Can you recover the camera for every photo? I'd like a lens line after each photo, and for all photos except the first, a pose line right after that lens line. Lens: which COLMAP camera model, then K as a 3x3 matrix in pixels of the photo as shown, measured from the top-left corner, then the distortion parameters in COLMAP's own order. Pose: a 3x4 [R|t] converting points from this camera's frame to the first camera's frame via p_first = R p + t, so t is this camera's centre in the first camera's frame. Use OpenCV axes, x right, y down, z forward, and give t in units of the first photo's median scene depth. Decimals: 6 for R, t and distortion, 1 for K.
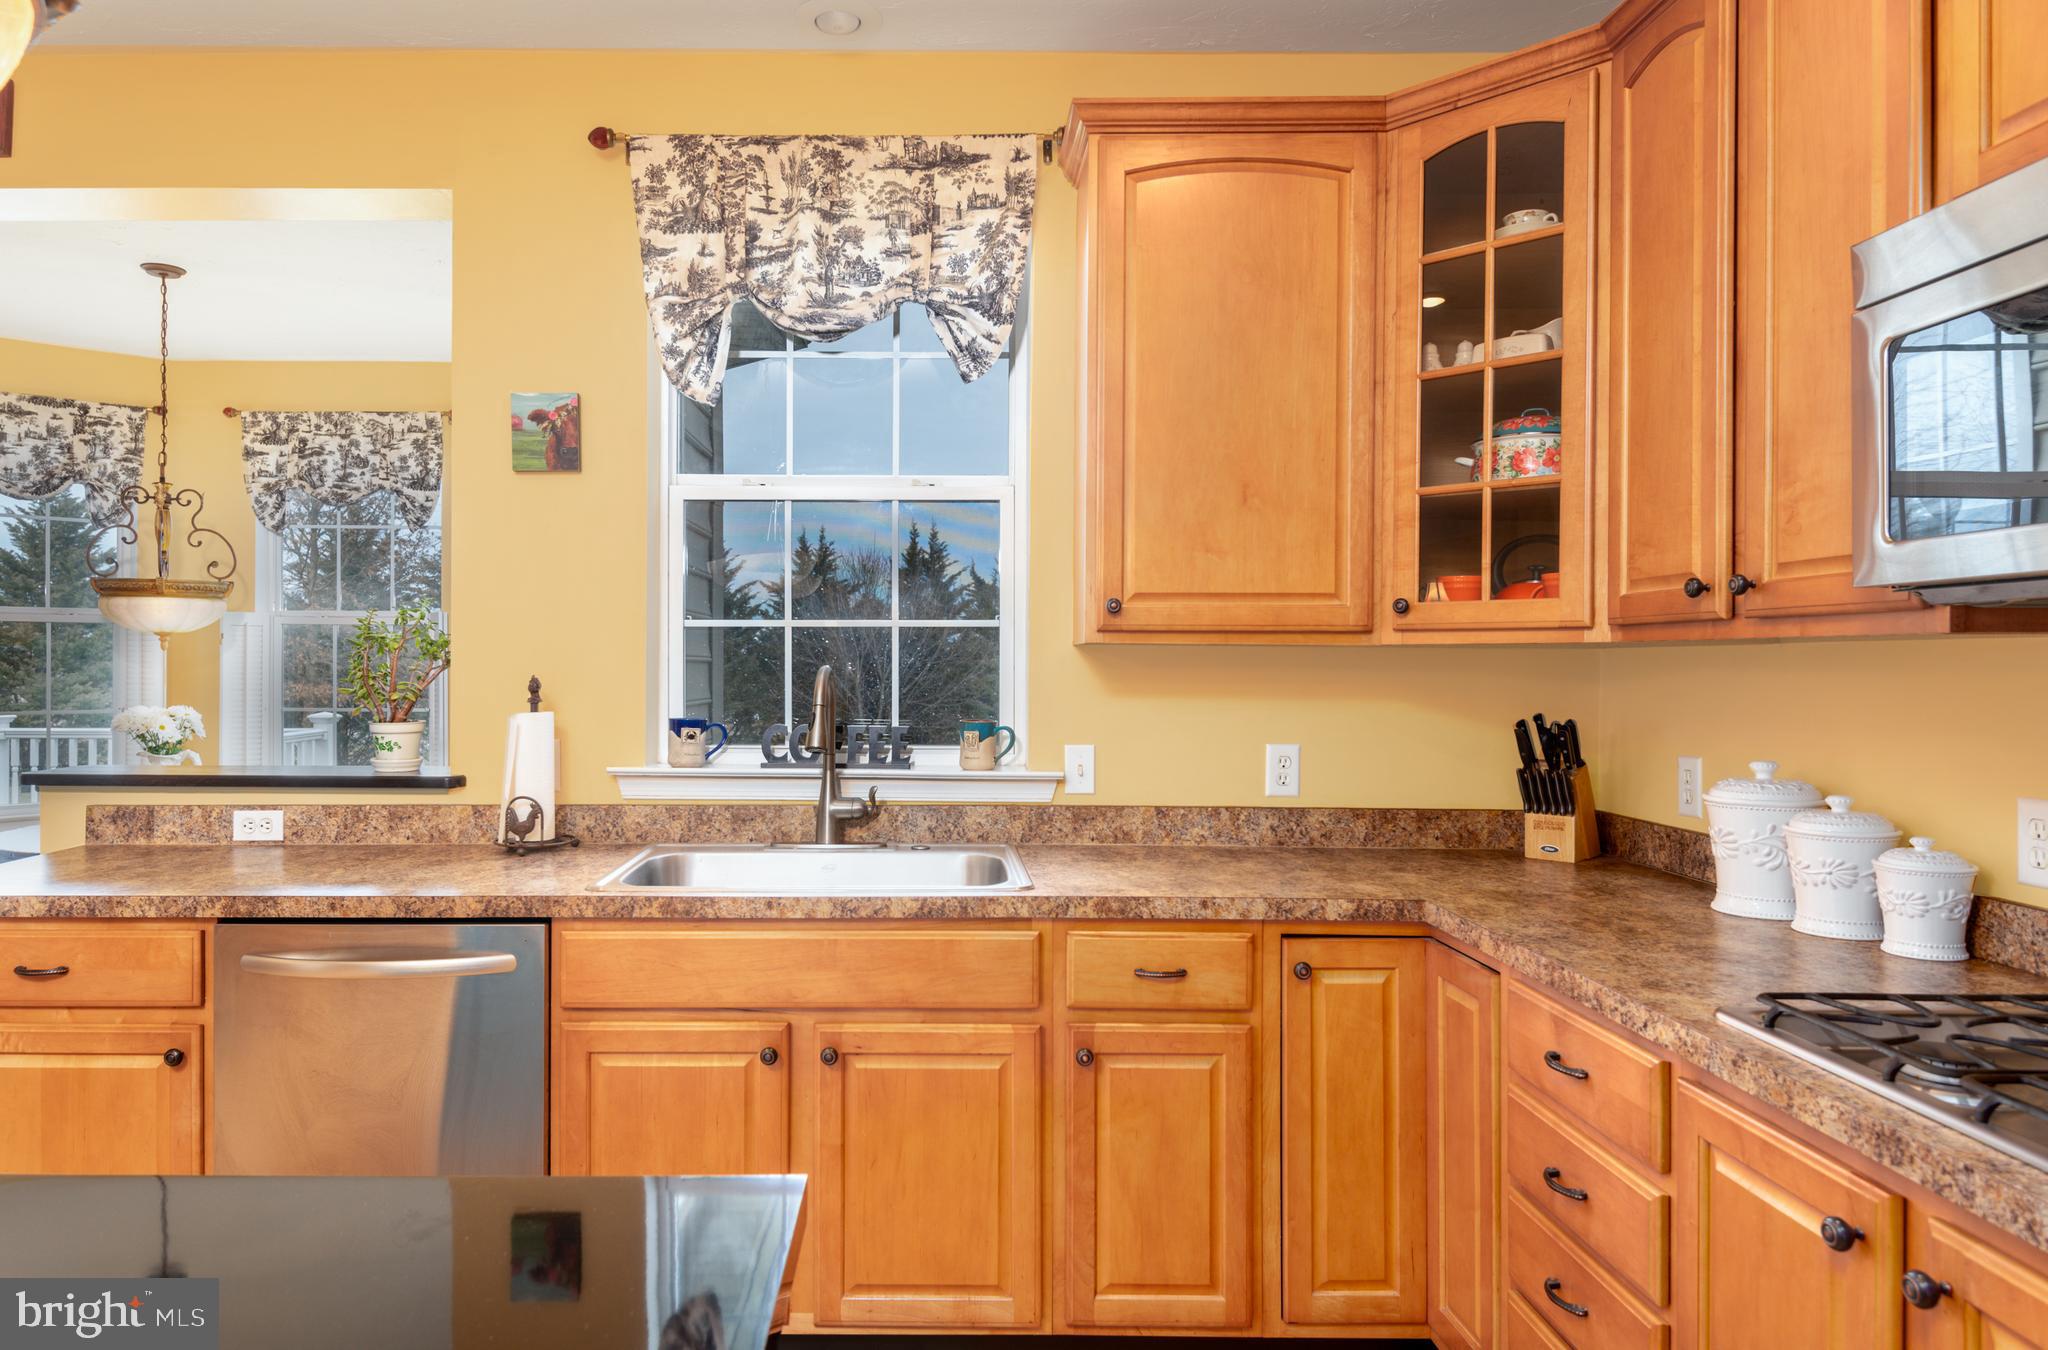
lens RADIAL K [[1266.7, 0, 915.7], [0, 1266.7, 667.6], [0, 0, 1]] dist [0.024073, -0.010175]
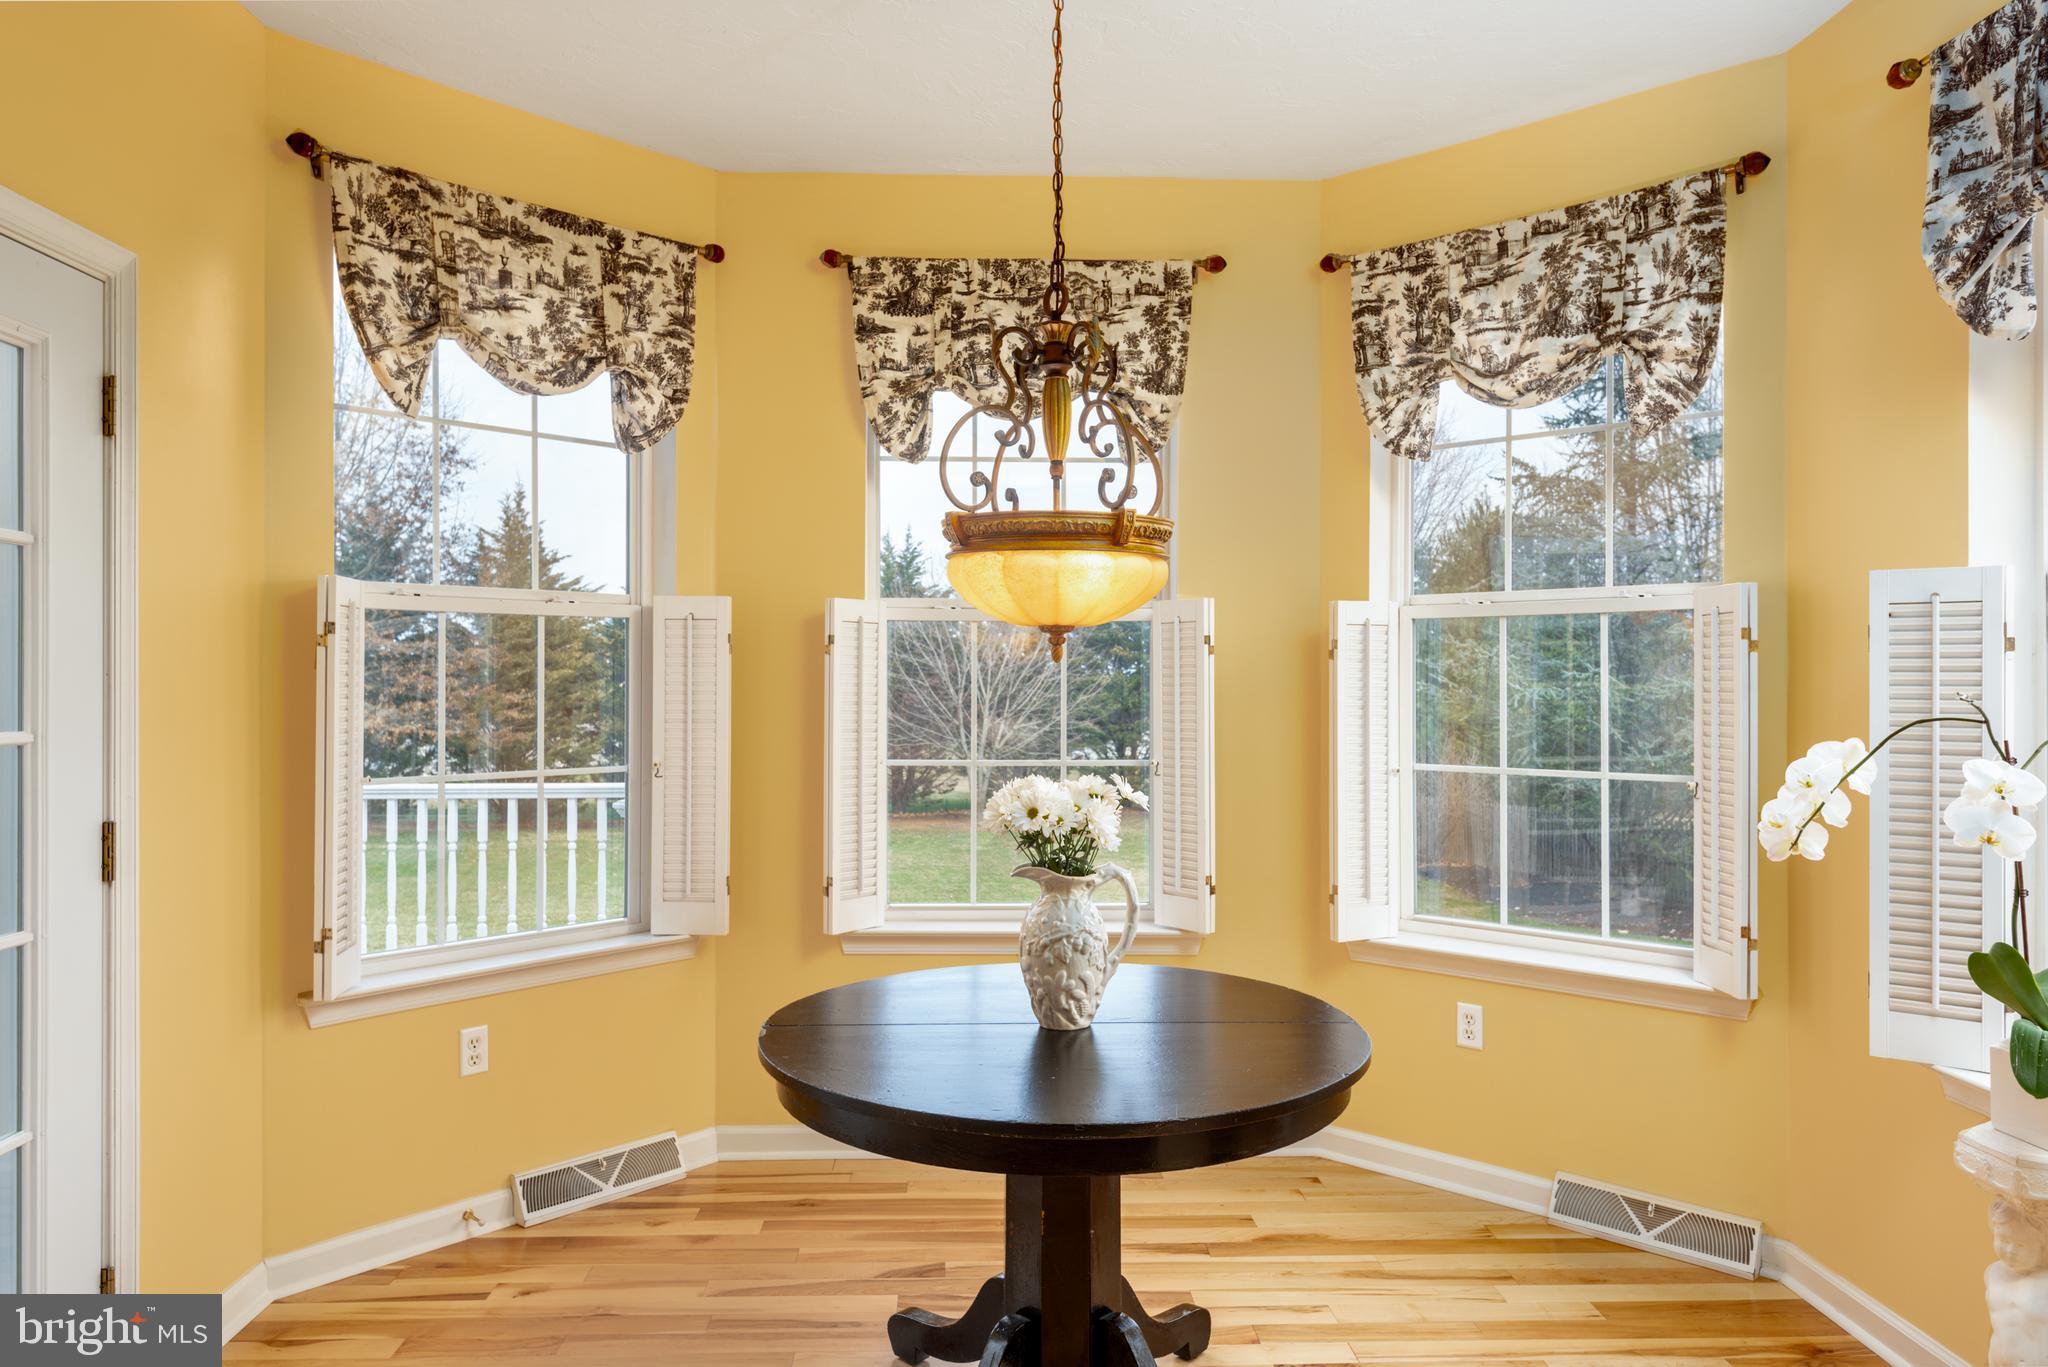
lens RADIAL K [[1394.4, 0, 1022.1], [0, 1394.4, 679.1], [0, 0, 1]] dist [0.051012, -0.012518]
pose [[0.998382, -0.003337, 0.056759, -0.641253], [0.003565, 0.999986, -0.003912, -0.005110], [-0.056745, 0.004108, 0.998380, 0.463242]]
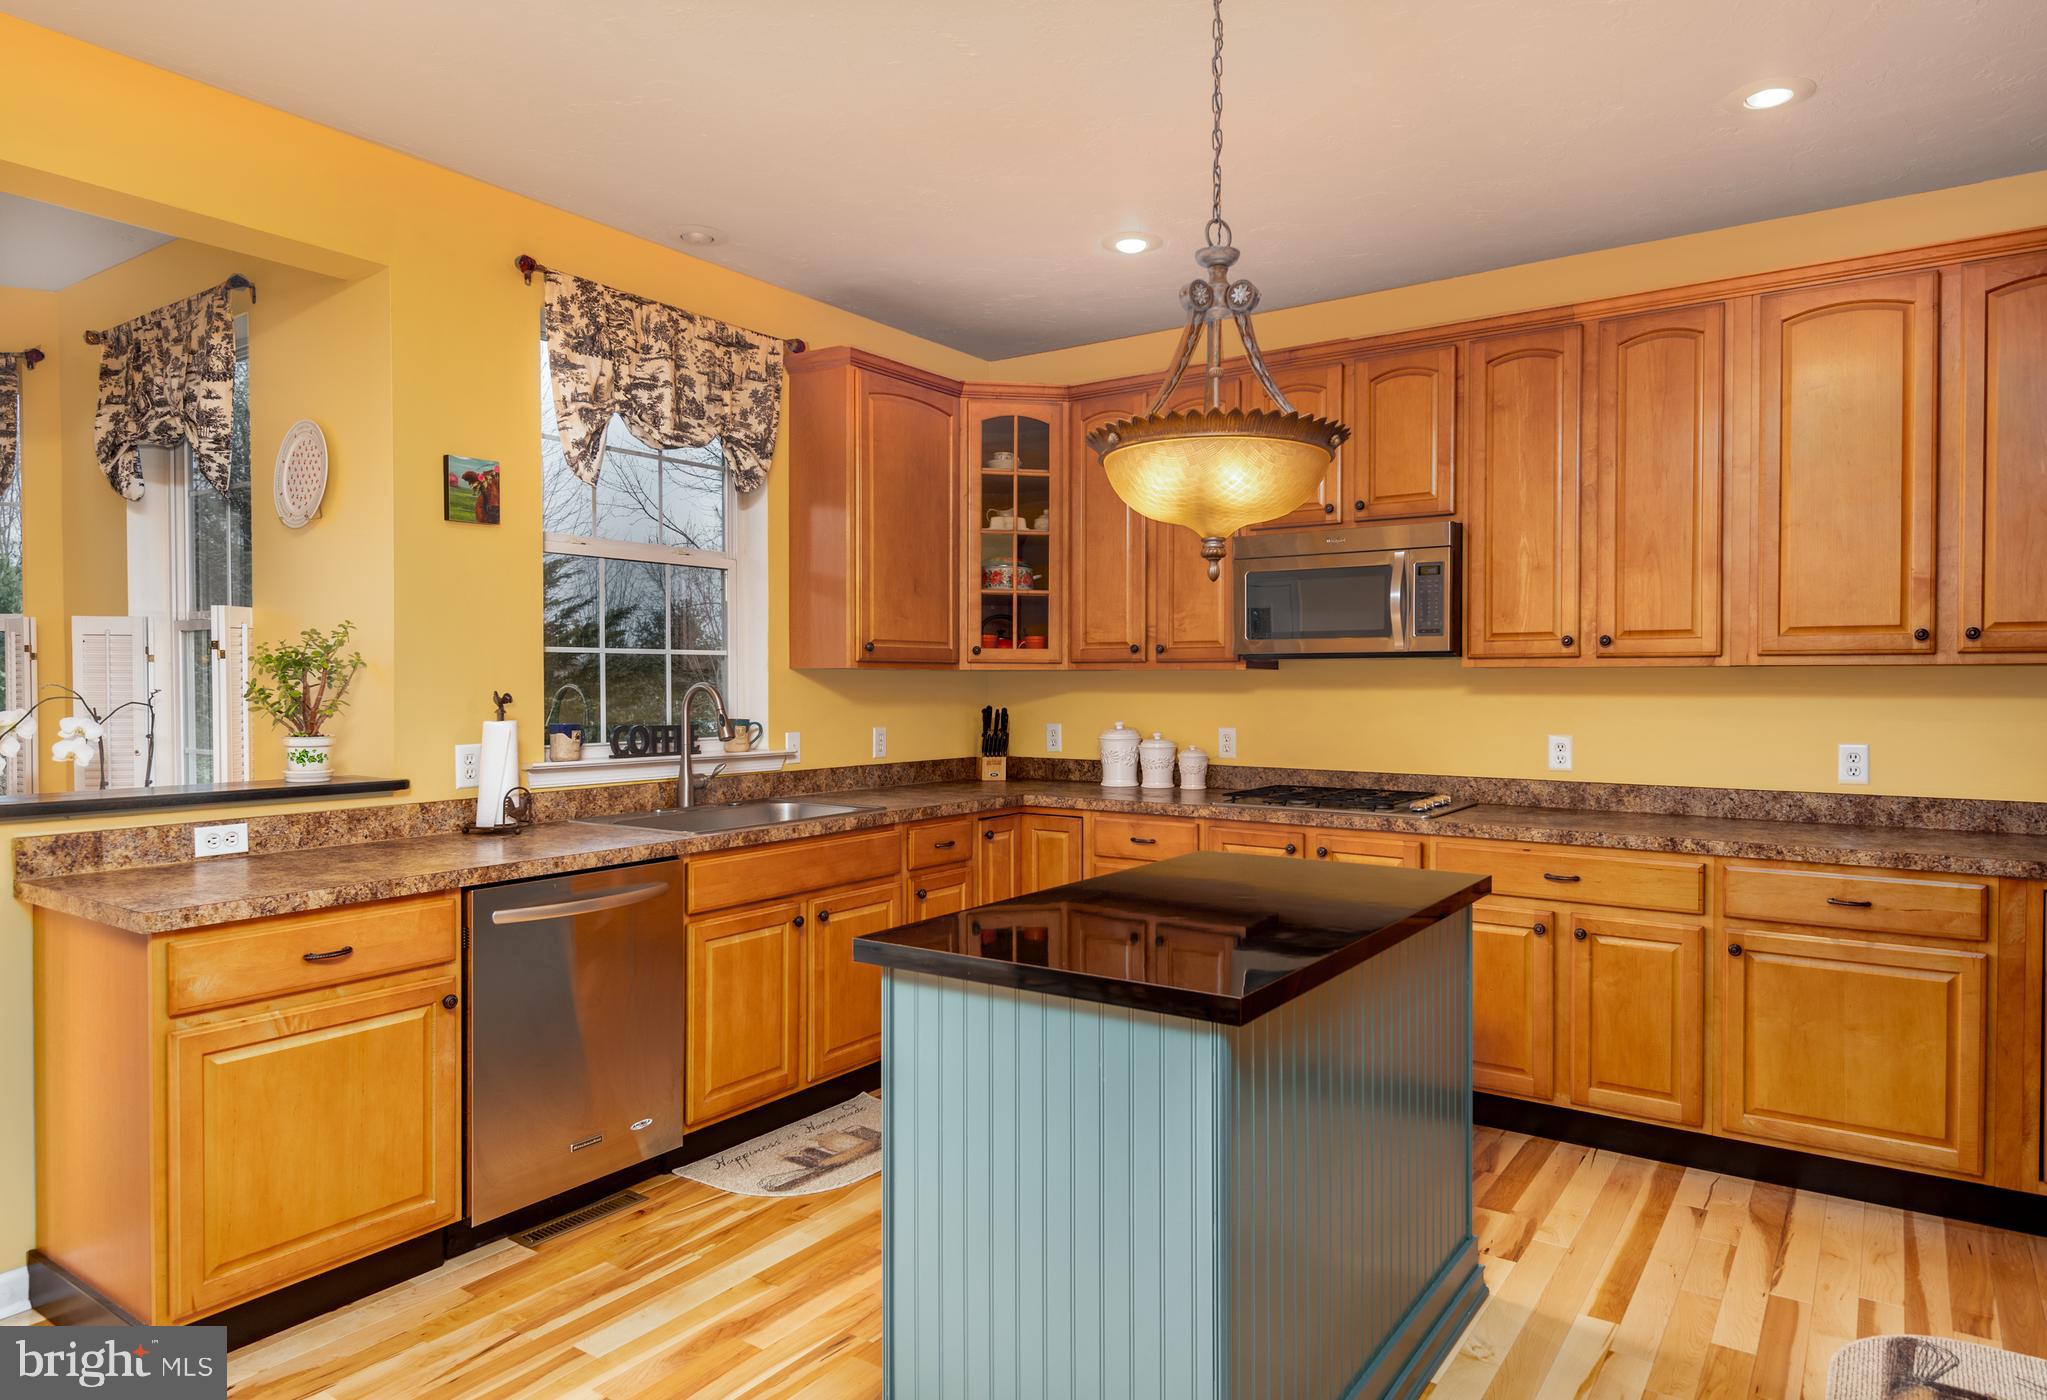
lens RADIAL K [[1253.5, 0, 1036.5], [0, 1253.5, 707.5], [0, 0, 1]] dist [0.030672, -0.009403]
pose [[0.556975, -0.021099, 0.830261, -0.639326], [0.004483, 0.999739, 0.022398, -0.002076], [-0.830517, -0.008754, 0.556924, -0.075076]]
